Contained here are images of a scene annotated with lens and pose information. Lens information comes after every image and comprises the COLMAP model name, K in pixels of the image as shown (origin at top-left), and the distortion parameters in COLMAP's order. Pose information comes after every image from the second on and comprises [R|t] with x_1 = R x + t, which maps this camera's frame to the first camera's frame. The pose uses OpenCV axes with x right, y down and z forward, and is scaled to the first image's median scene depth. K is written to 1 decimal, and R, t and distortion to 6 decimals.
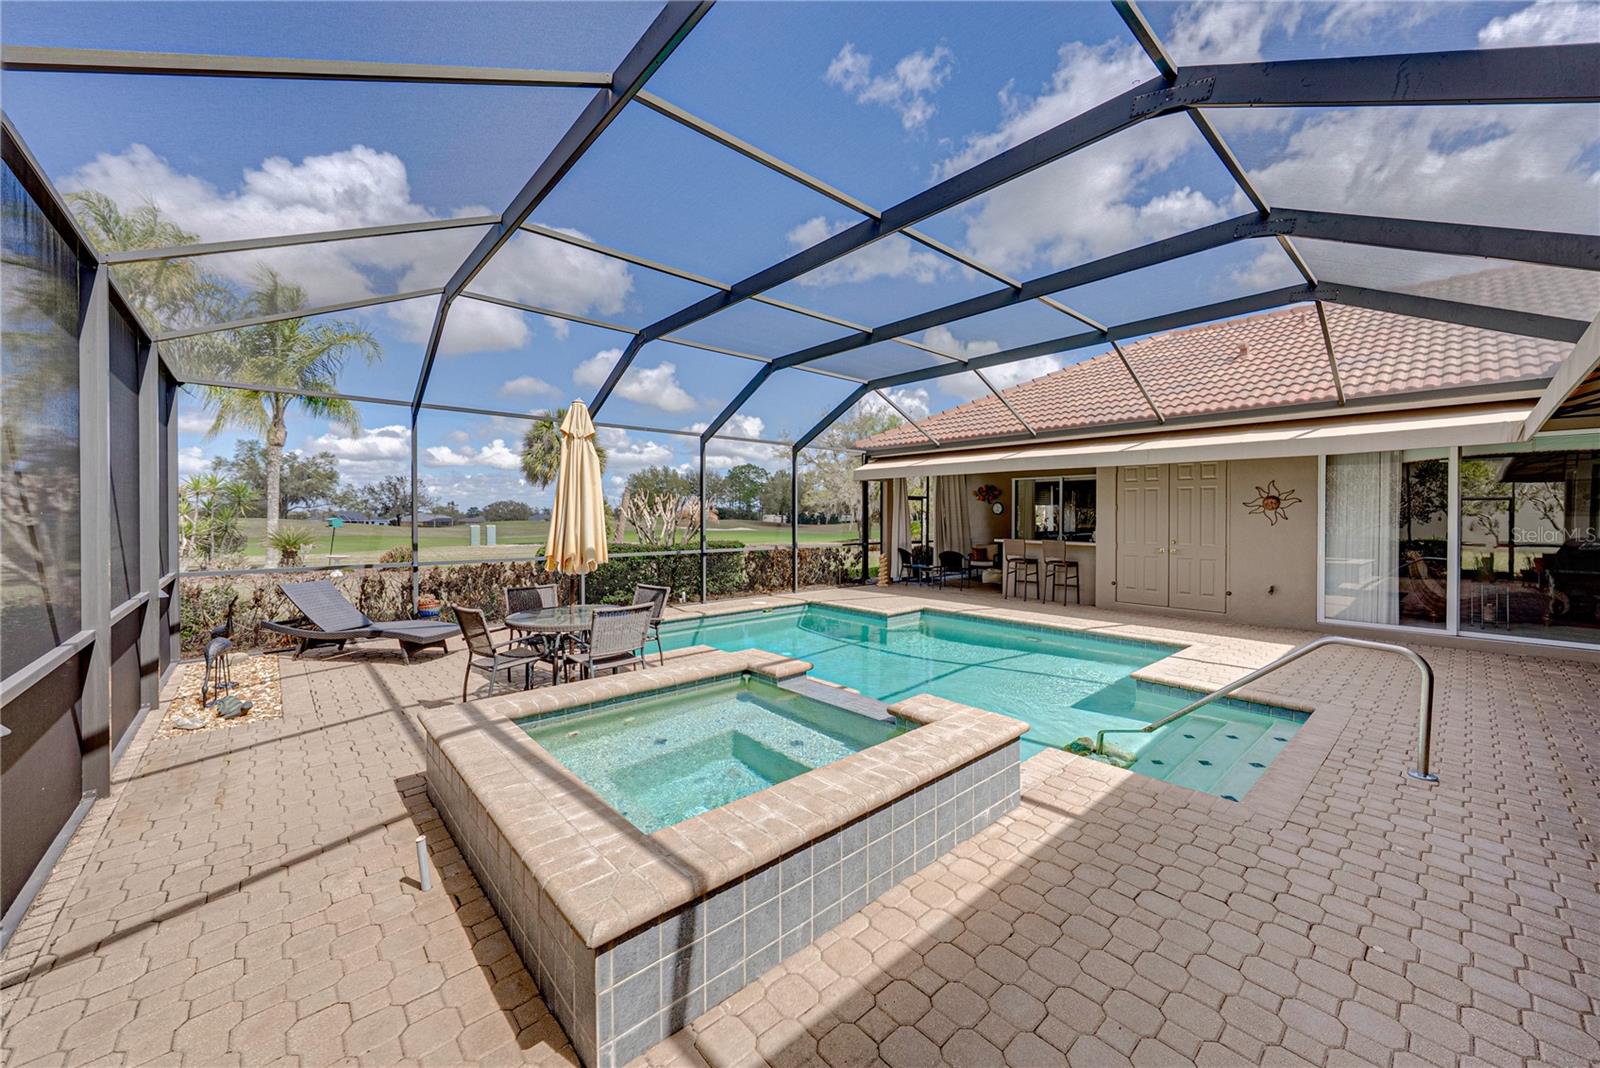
lens RADIAL K [[593.2, 0, 802.6], [0, 593.2, 518.2], [0, 0, 1]] dist [-0.000613, -0.000020]
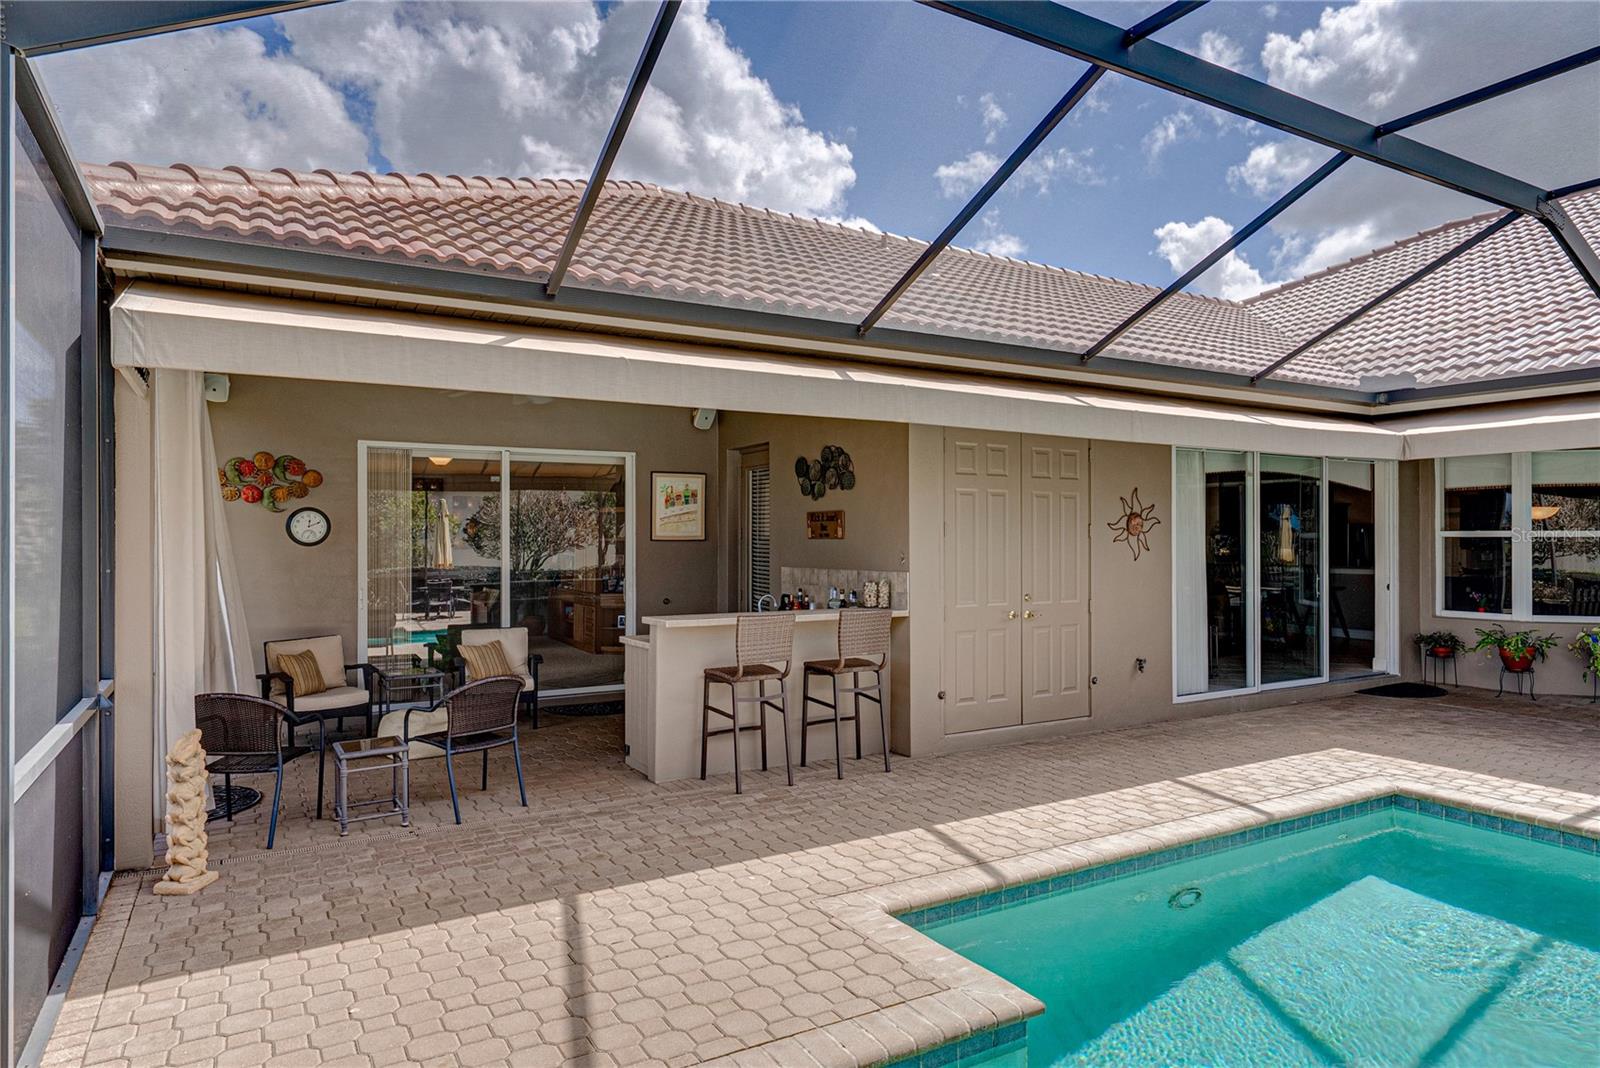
lens RADIAL K [[991.9, 0, 850.3], [0, 991.9, 541.4], [0, 0, 1]] dist [0.007860, -0.000453]
pose [[0.202577, -0.003761, 0.979259, -0.241017], [0.008162, 0.999964, 0.002152, -0.011098], [-0.979232, 0.007557, 0.202600, 0.957600]]
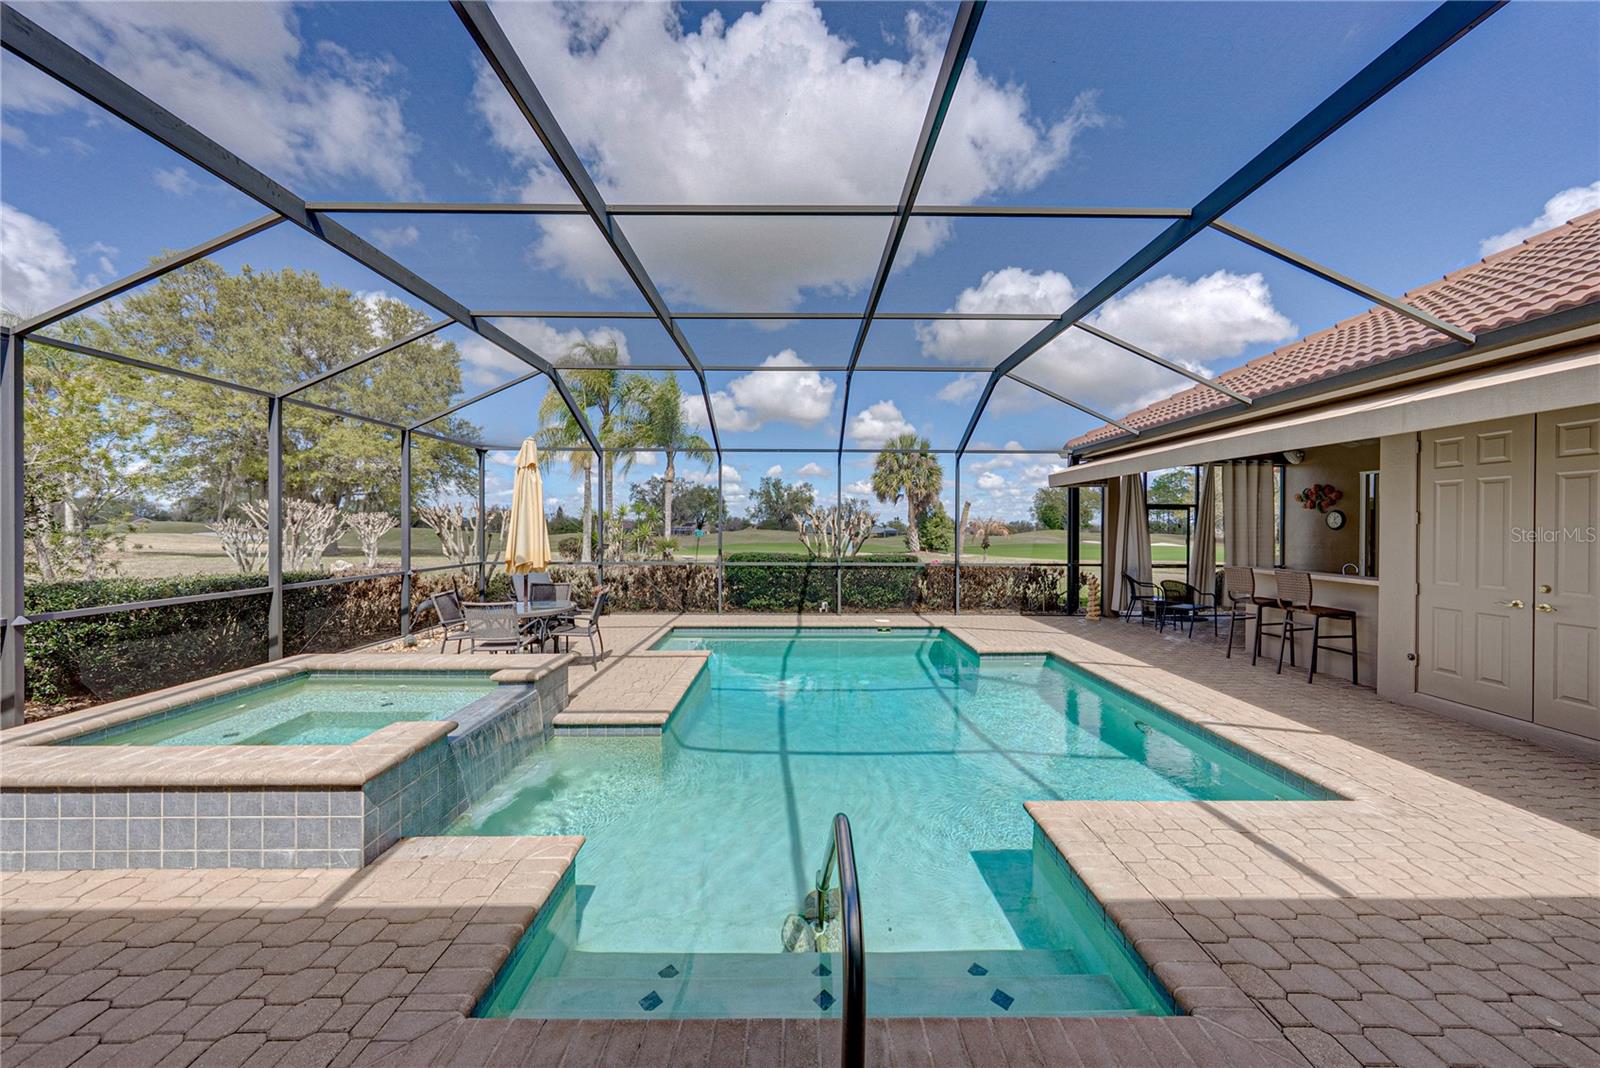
lens RADIAL K [[551.2, 0, 808.8], [0, 551.2, 522.4], [0, 0, 1]] dist [0.000175, 0.000058]
pose [[0.755628, -0.005002, -0.654981, 0.465149], [-0.005258, 0.999892, -0.013702, -0.003838], [0.654979, 0.013798, 0.755521, 0.272536]]
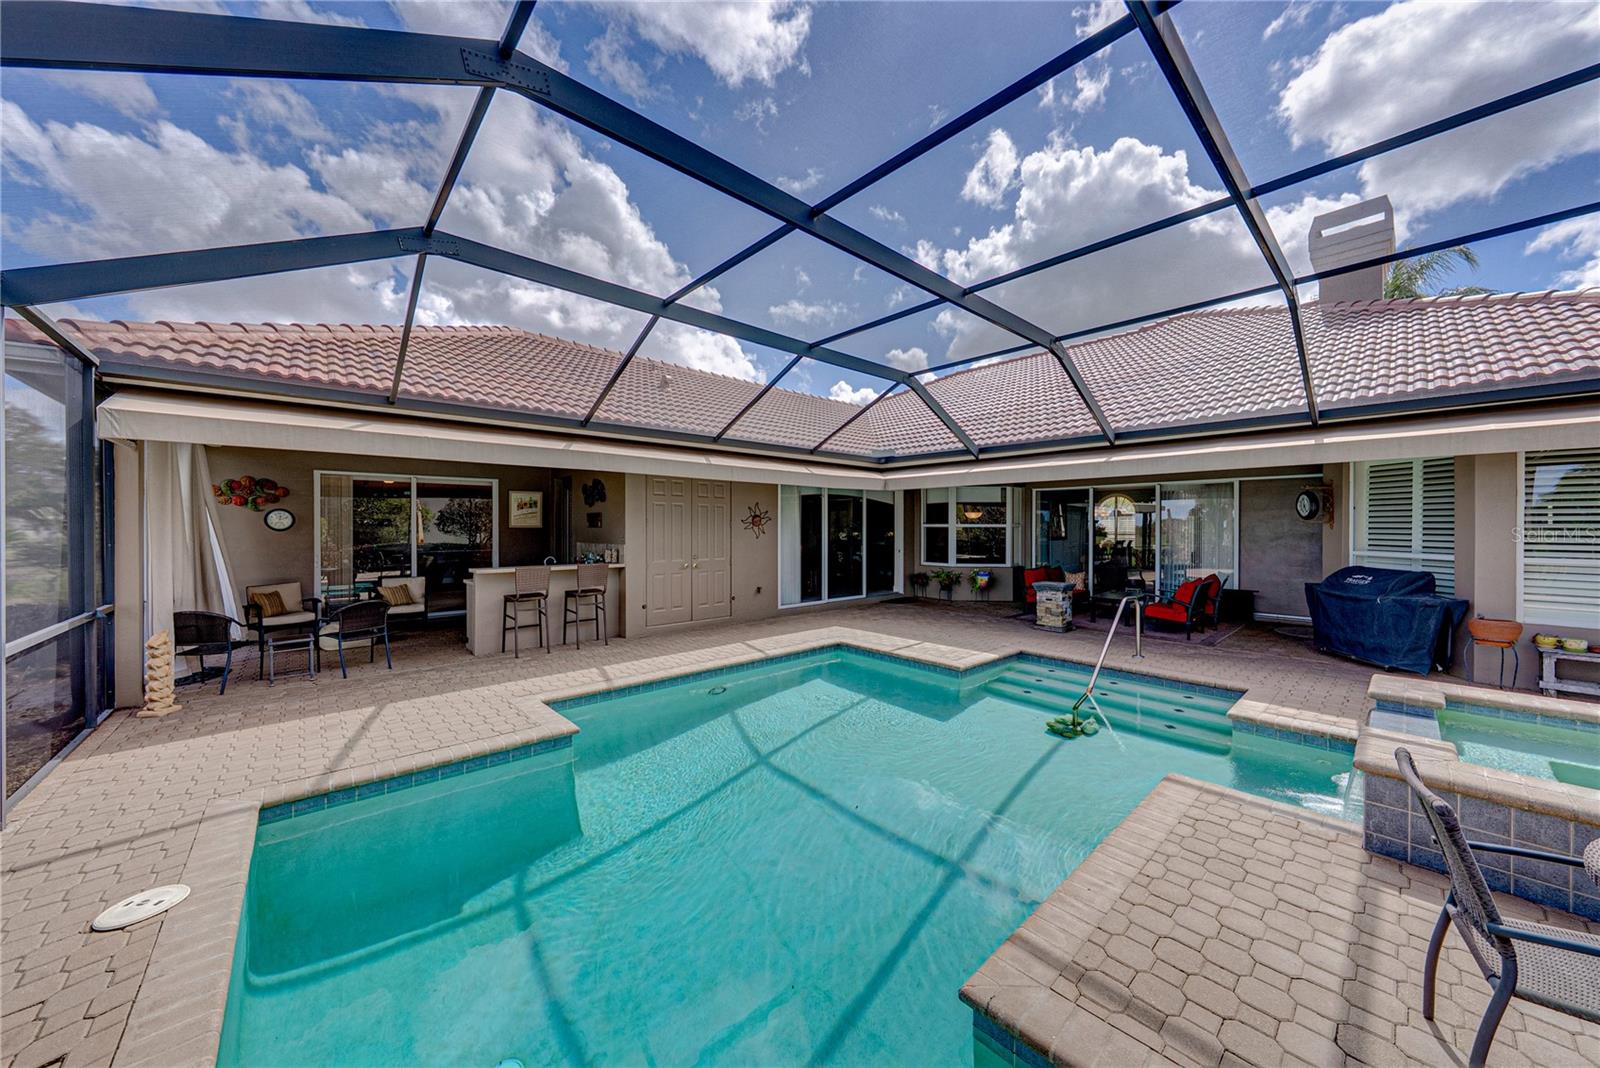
lens RADIAL K [[561.2, 0, 808.9], [0, 561.2, 531.4], [0, 0, 1]] dist [-0.002866, -0.000104]
pose [[0.002289, -0.008897, 0.999958, -0.331126], [0.006317, 0.999941, 0.008882, -0.011148], [-0.999977, 0.006296, 0.002345, 0.792790]]
